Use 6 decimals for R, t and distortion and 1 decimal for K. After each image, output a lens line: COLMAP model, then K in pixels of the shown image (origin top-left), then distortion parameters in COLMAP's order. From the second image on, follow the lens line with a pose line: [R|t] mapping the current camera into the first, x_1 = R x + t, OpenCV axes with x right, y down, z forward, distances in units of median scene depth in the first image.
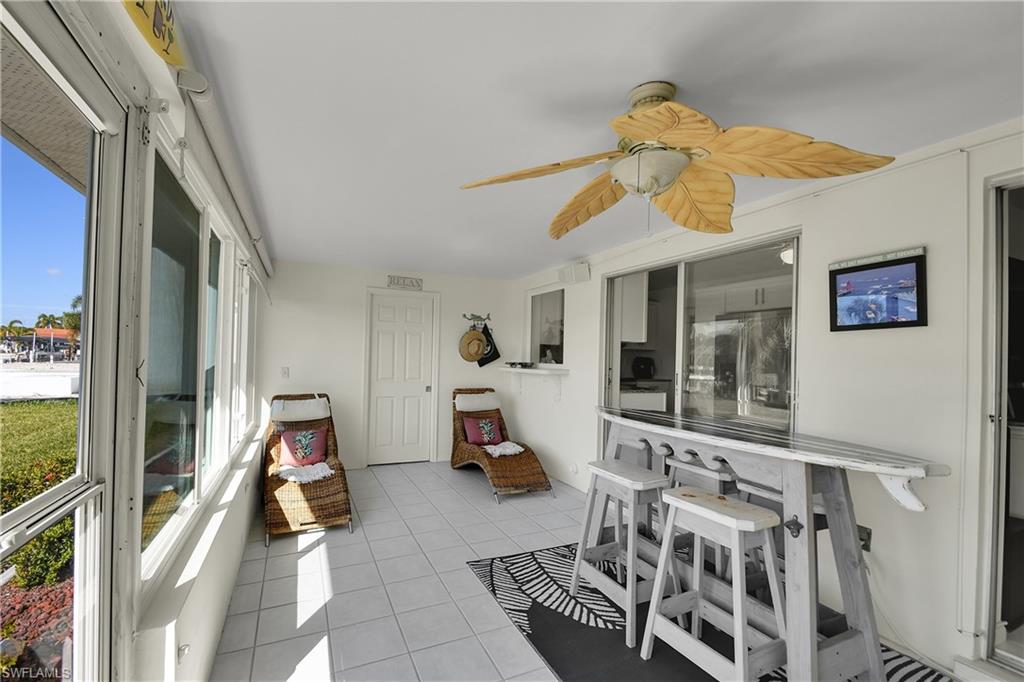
lens RADIAL K [[448.9, 0, 493.3], [0, 448.9, 358.7], [0, 0, 1]] dist [0.002364, -0.009037]
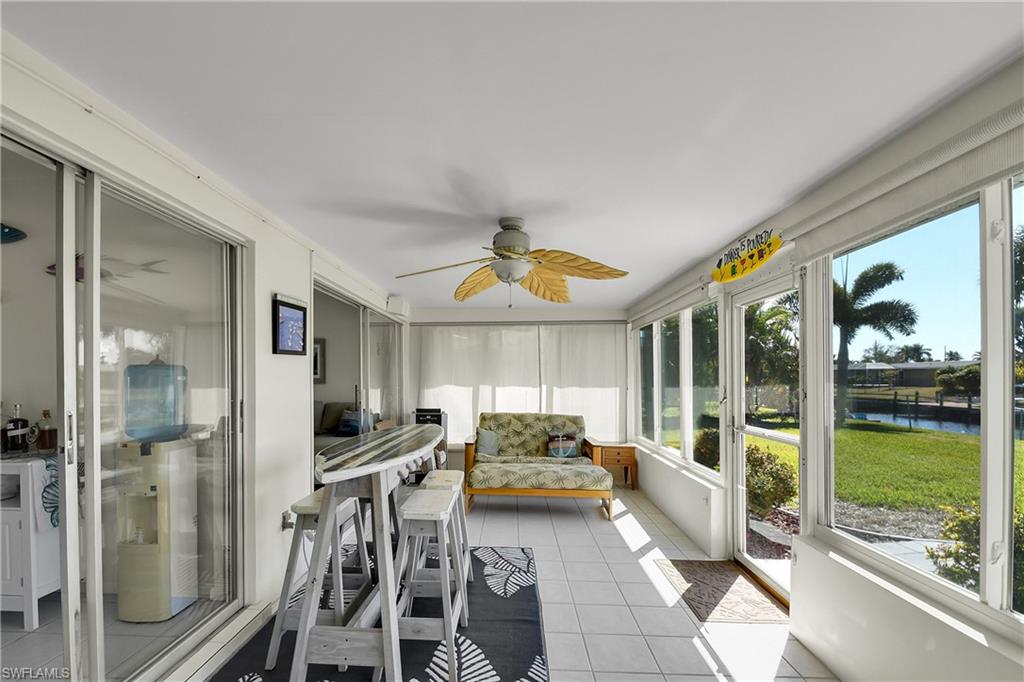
lens RADIAL K [[448.9, 0, 493.3], [0, 448.9, 358.7], [0, 0, 1]] dist [0.002364, -0.009037]
pose [[-0.891880, -0.004793, 0.452246, -0.194423], [-0.020538, 0.999342, -0.029911, -0.019566], [-0.451805, -0.035965, -0.891391, 1.369074]]
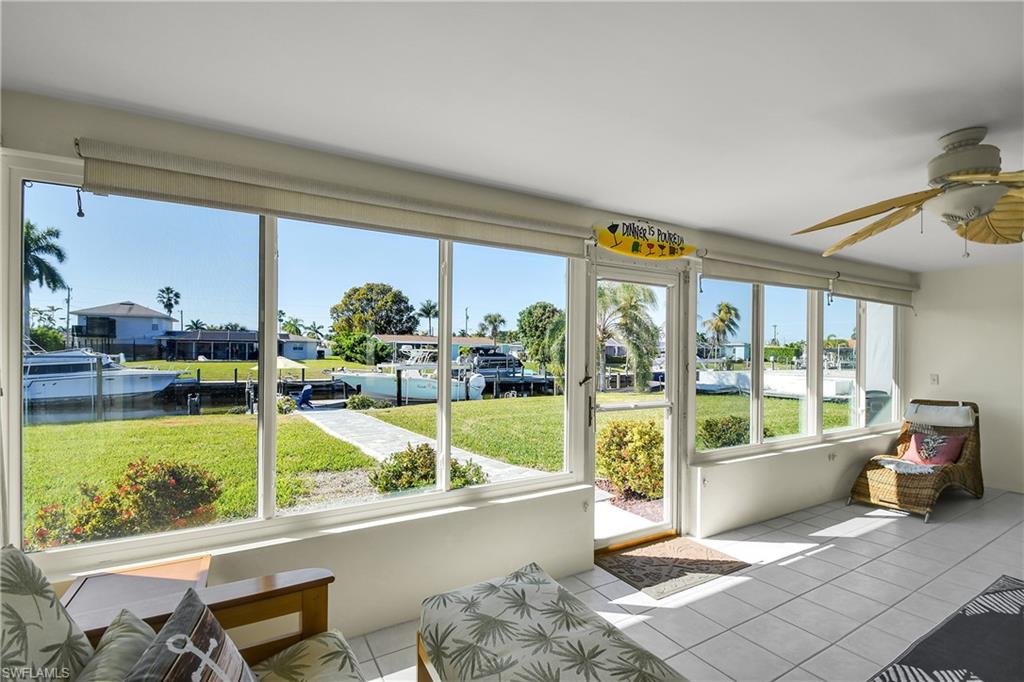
lens RADIAL K [[448.9, 0, 493.3], [0, 448.9, 358.7], [0, 0, 1]] dist [0.002364, -0.009037]
pose [[0.085473, -0.011649, -0.996272, 0.739793], [-0.007478, 0.999896, -0.012333, 0.004193], [0.996312, 0.008504, 0.085377, -0.172731]]
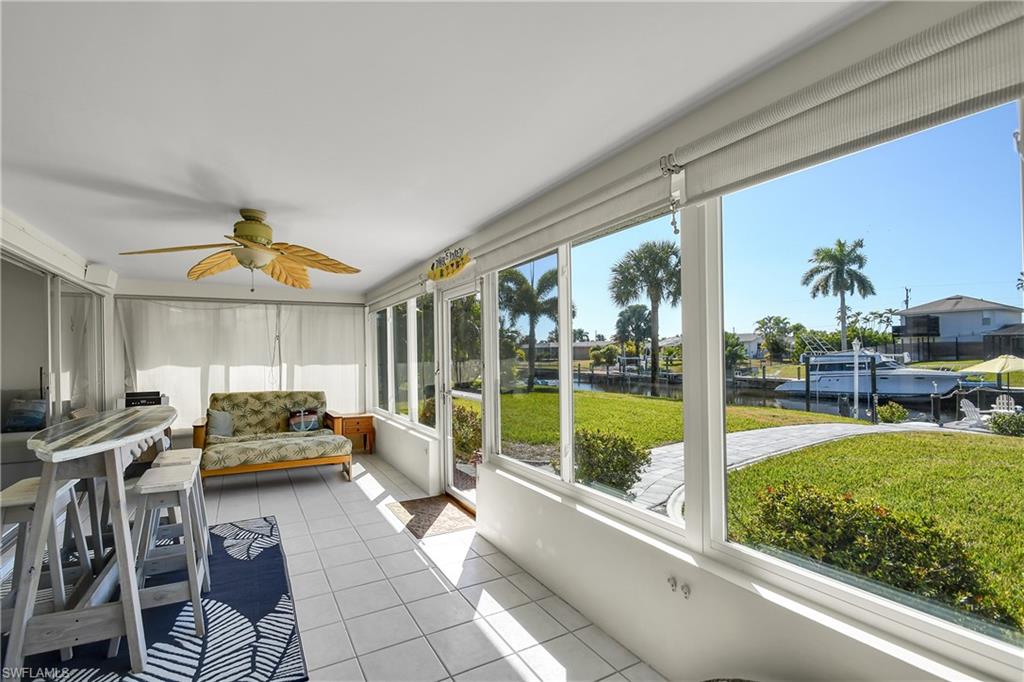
lens RADIAL K [[448.9, 0, 493.3], [0, 448.9, 358.7], [0, 0, 1]] dist [0.002364, -0.009037]
pose [[-0.996221, -0.012431, -0.085964, -0.246804], [-0.013290, 0.999867, 0.009422, -0.019297], [0.085836, 0.010528, -0.996254, 1.539912]]
